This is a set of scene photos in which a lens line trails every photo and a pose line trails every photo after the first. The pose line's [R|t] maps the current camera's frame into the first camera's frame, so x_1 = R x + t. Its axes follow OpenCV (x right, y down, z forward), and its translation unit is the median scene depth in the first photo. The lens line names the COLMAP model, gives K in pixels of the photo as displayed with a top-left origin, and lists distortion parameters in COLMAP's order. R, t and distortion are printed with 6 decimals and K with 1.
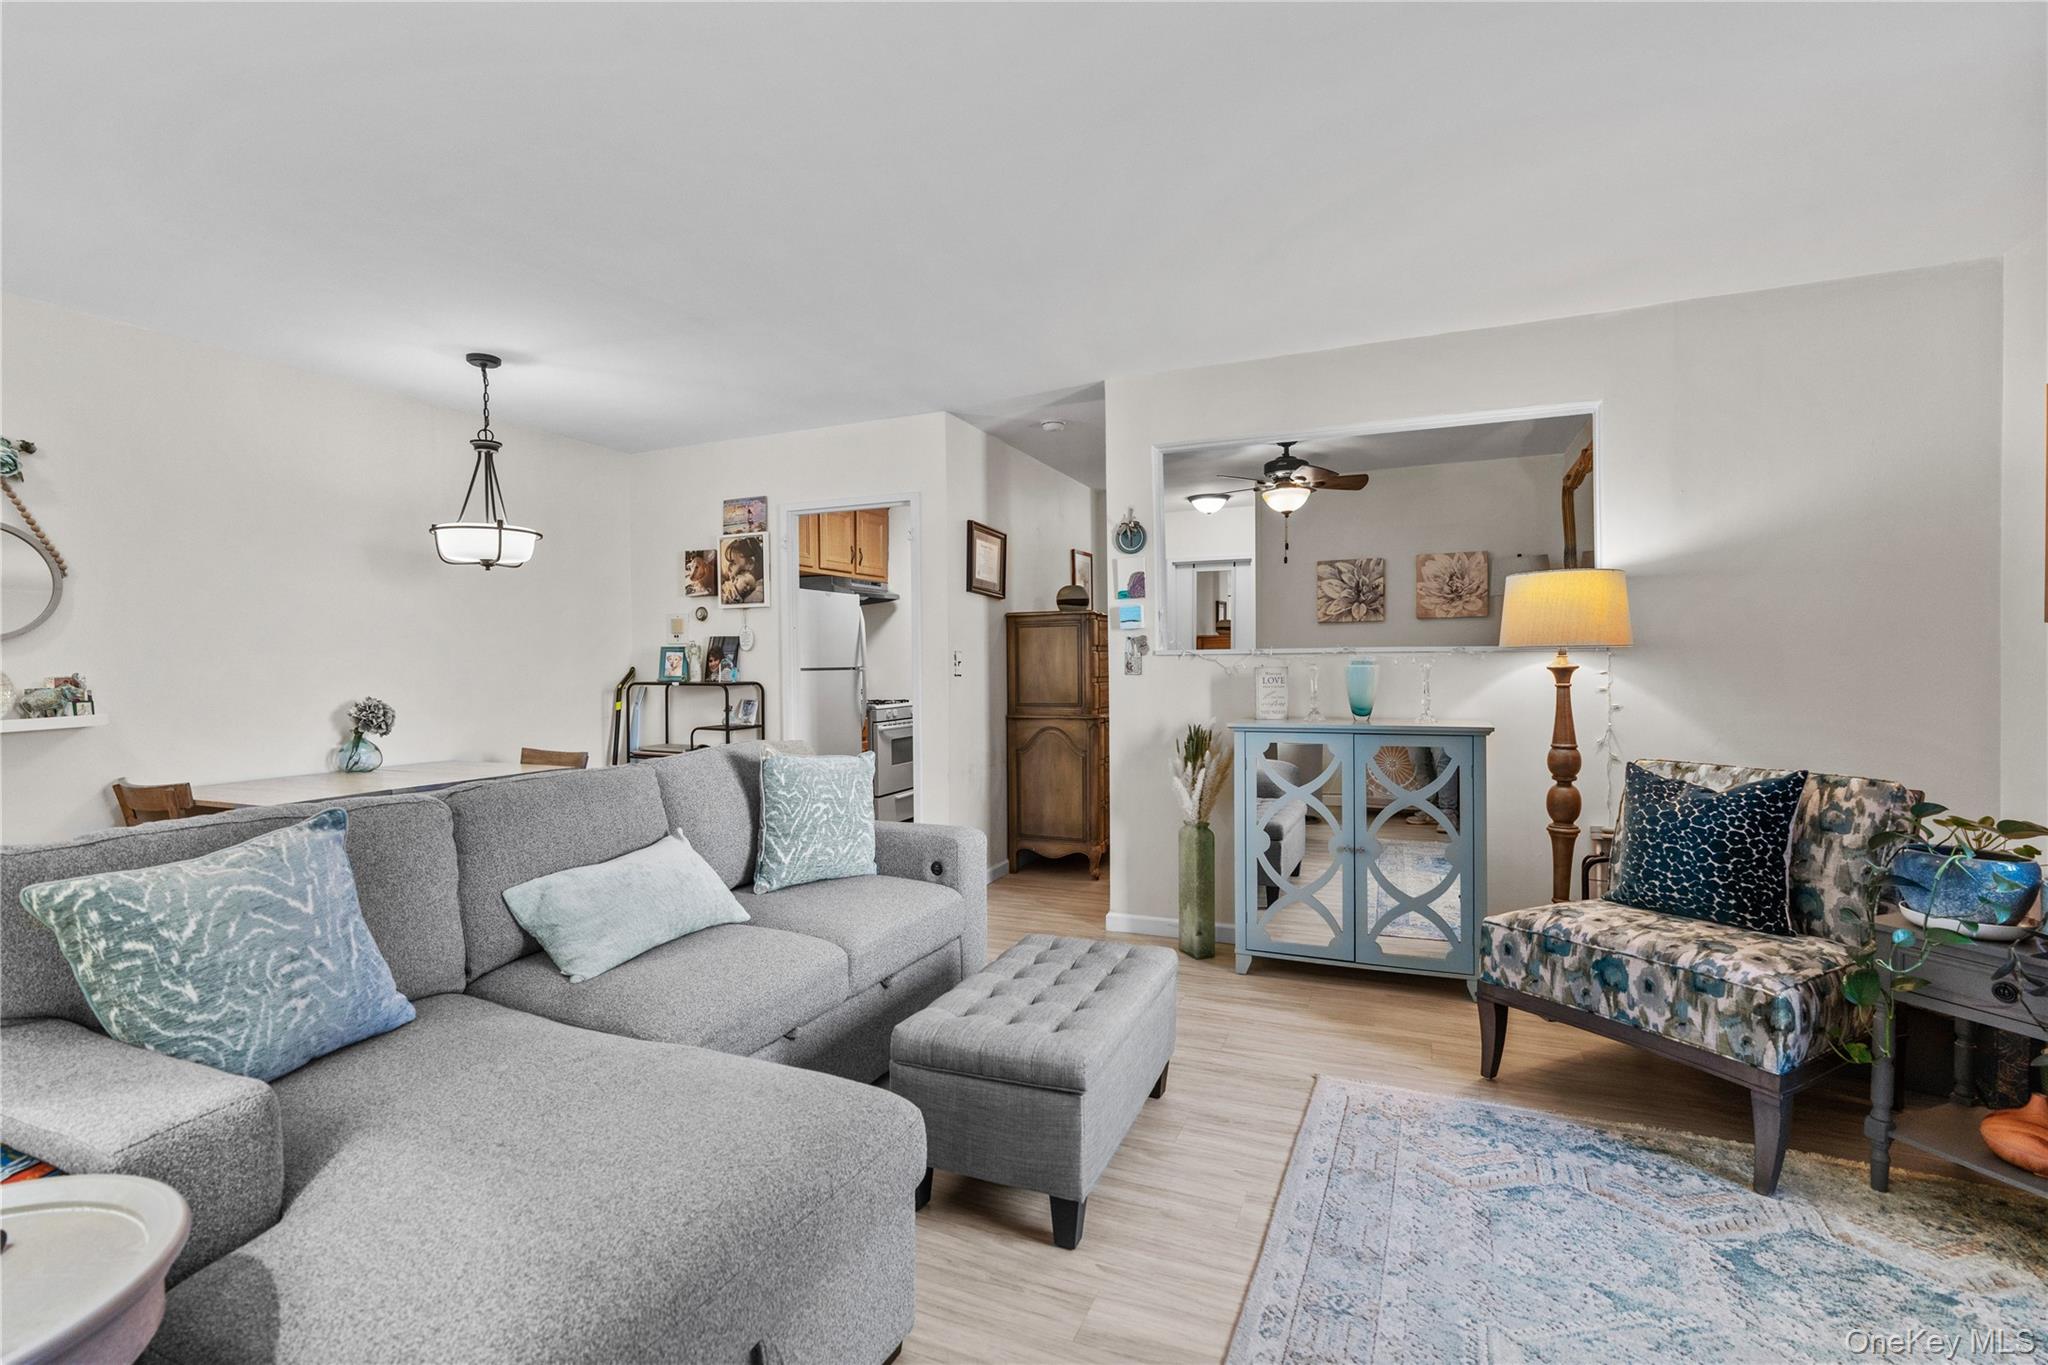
lens RADIAL K [[934.5, 0, 1018.1], [0, 934.5, 660.4], [0, 0, 1]] dist [-0.001722, 0.000640]
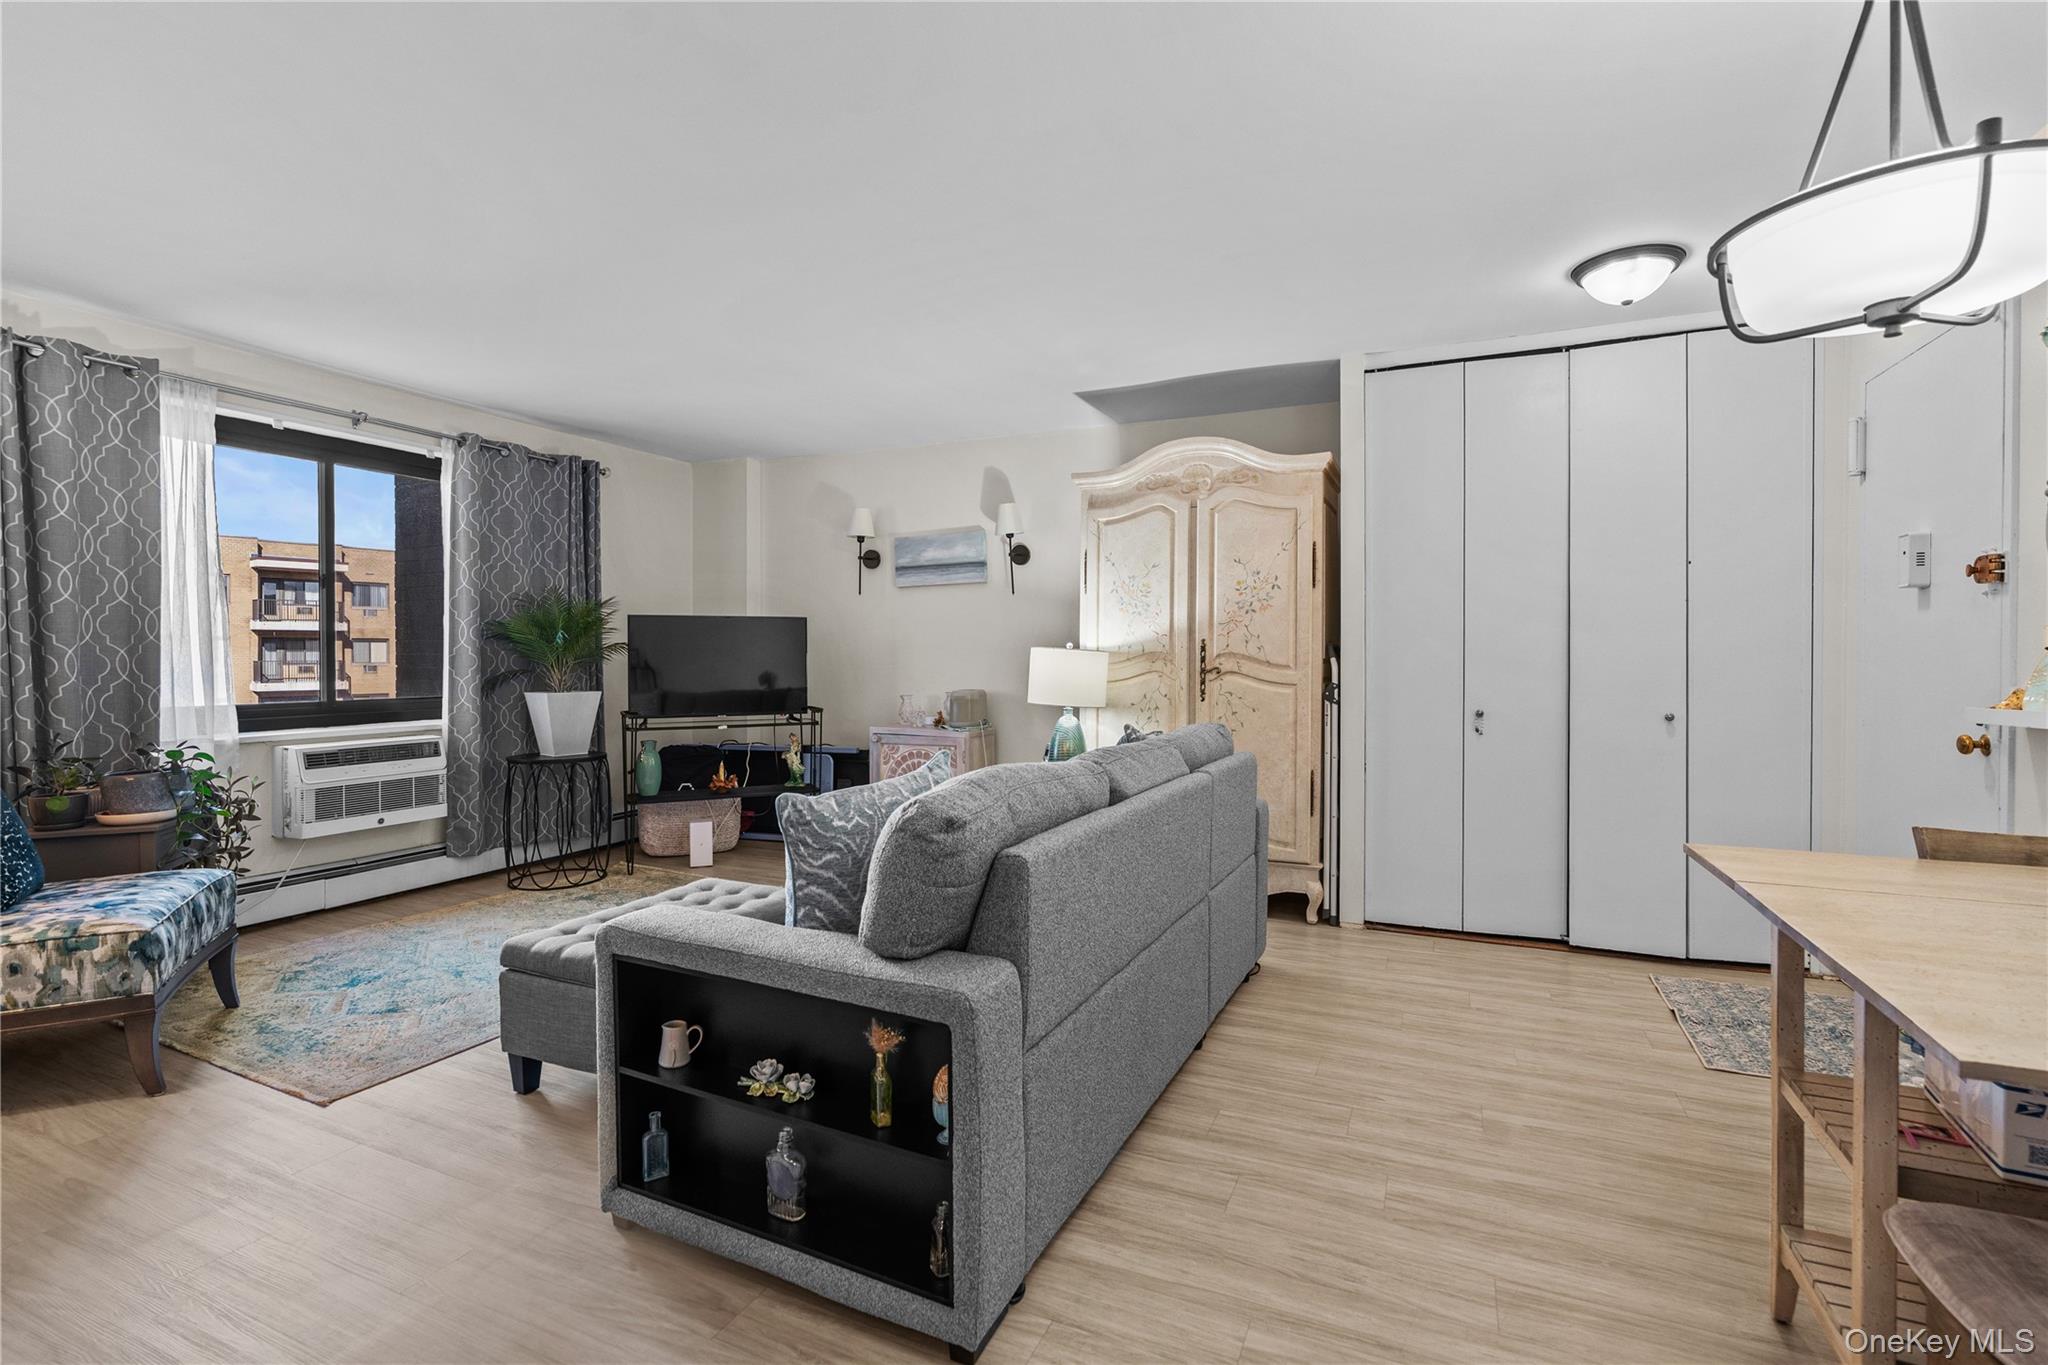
lens RADIAL K [[950.1, 0, 1017.5], [0, 950.1, 661.5], [0, 0, 1]] dist [-0.005036, 0.001249]
pose [[-0.999681, 0.008887, 0.023622, -0.199521], [0.008941, 0.999958, 0.002199, 0.011258], [-0.023601, 0.002409, -0.999719, 1.007514]]
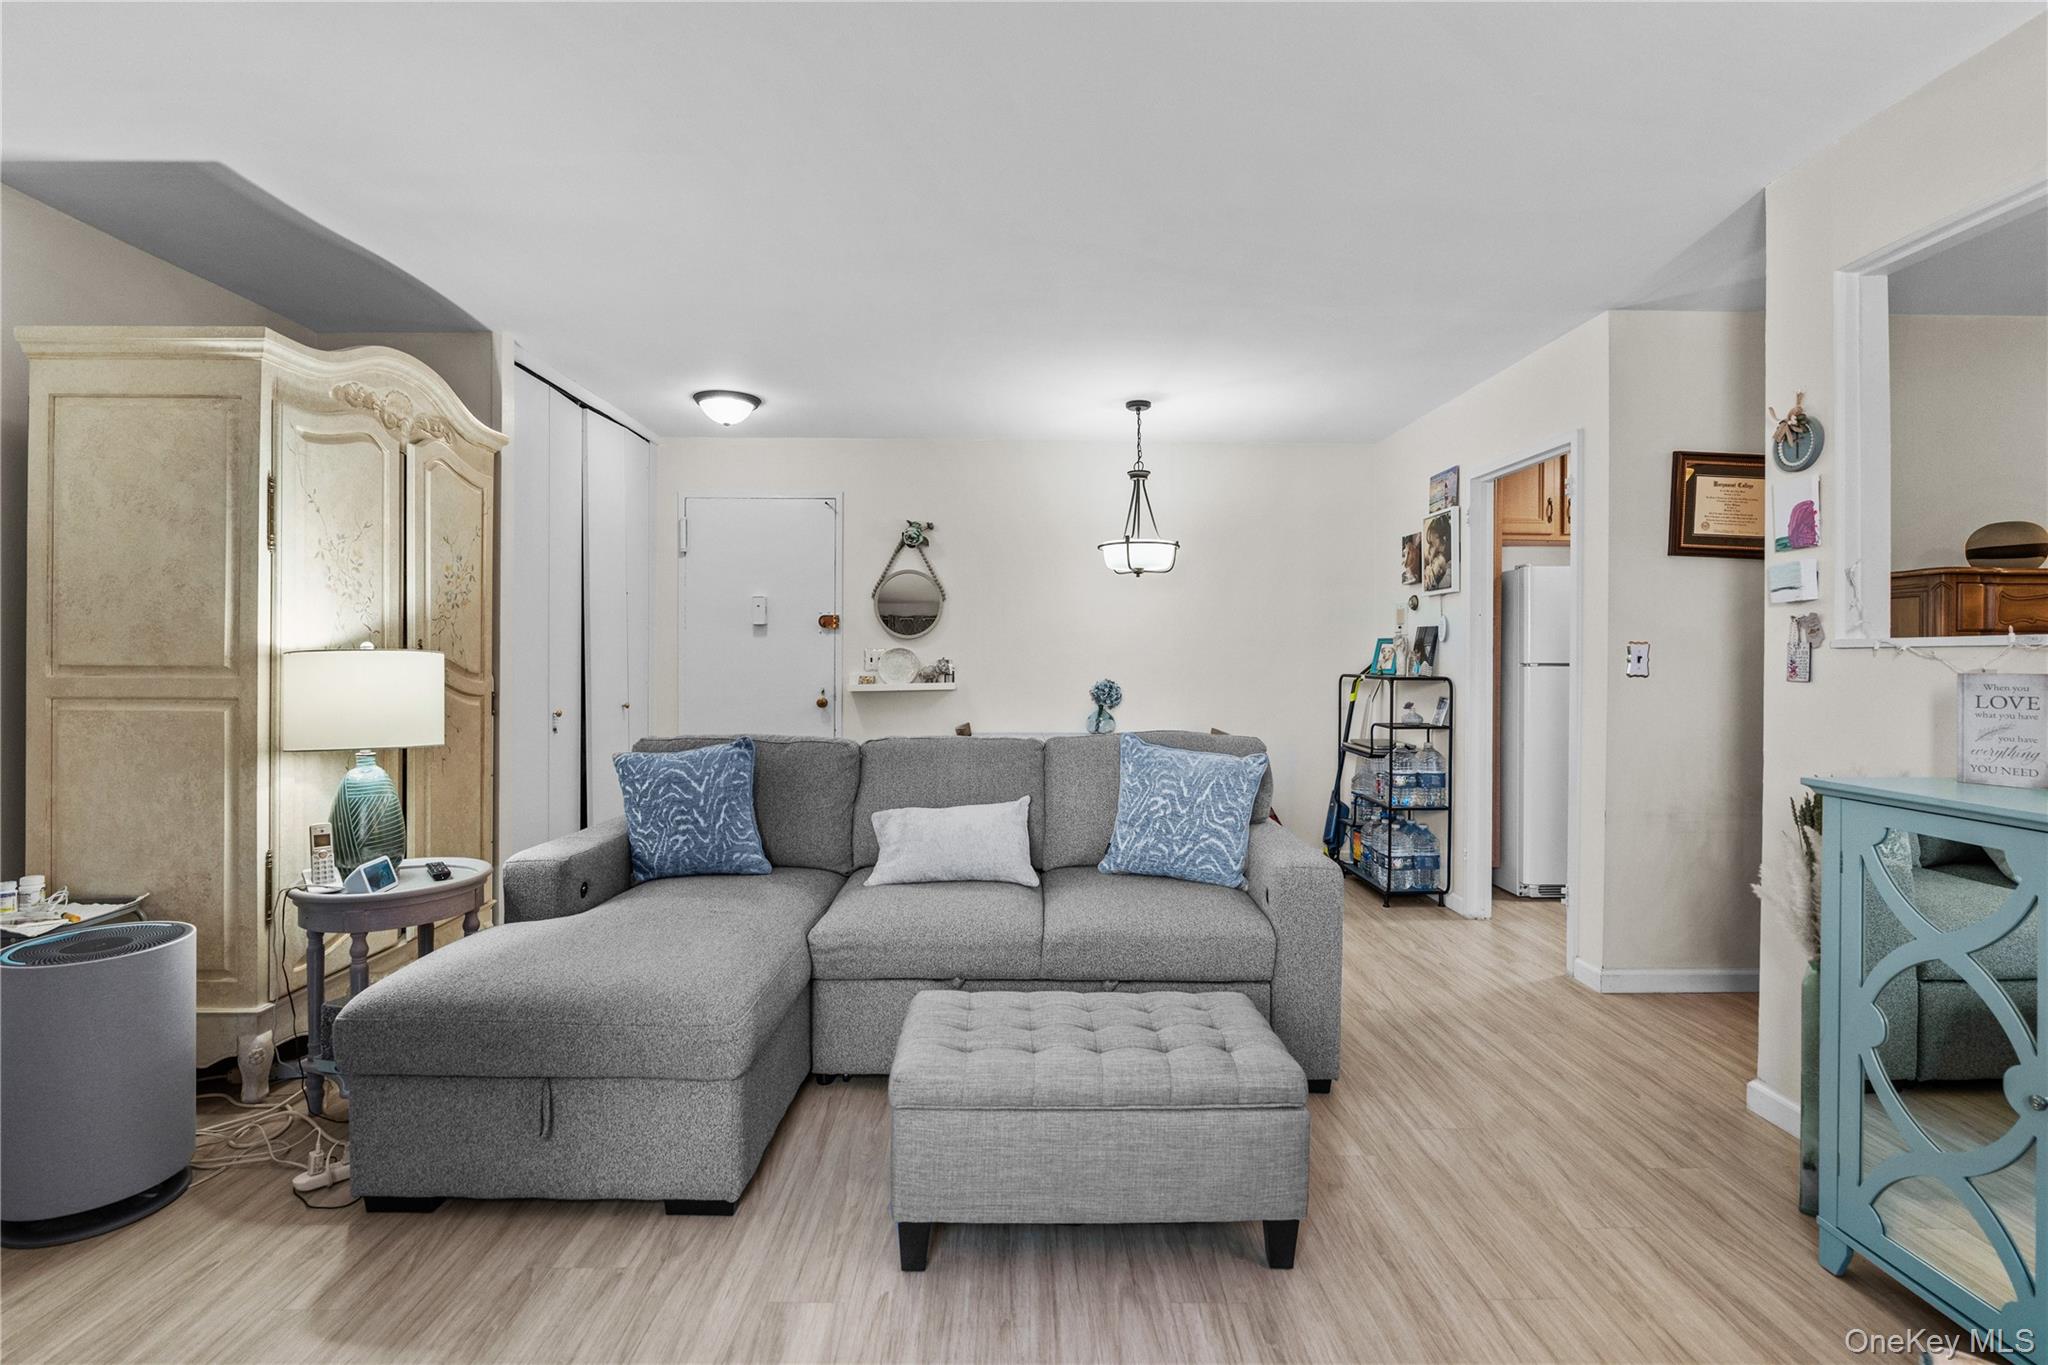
lens RADIAL K [[934.5, 0, 1018.1], [0, 934.5, 660.4], [0, 0, 1]] dist [-0.001722, 0.000640]
pose [[0.410412, 0.014741, -0.911781, 0.362136], [-0.006323, 0.999891, 0.013319, -0.002234], [0.911878, 0.000299, 0.410460, 0.267247]]
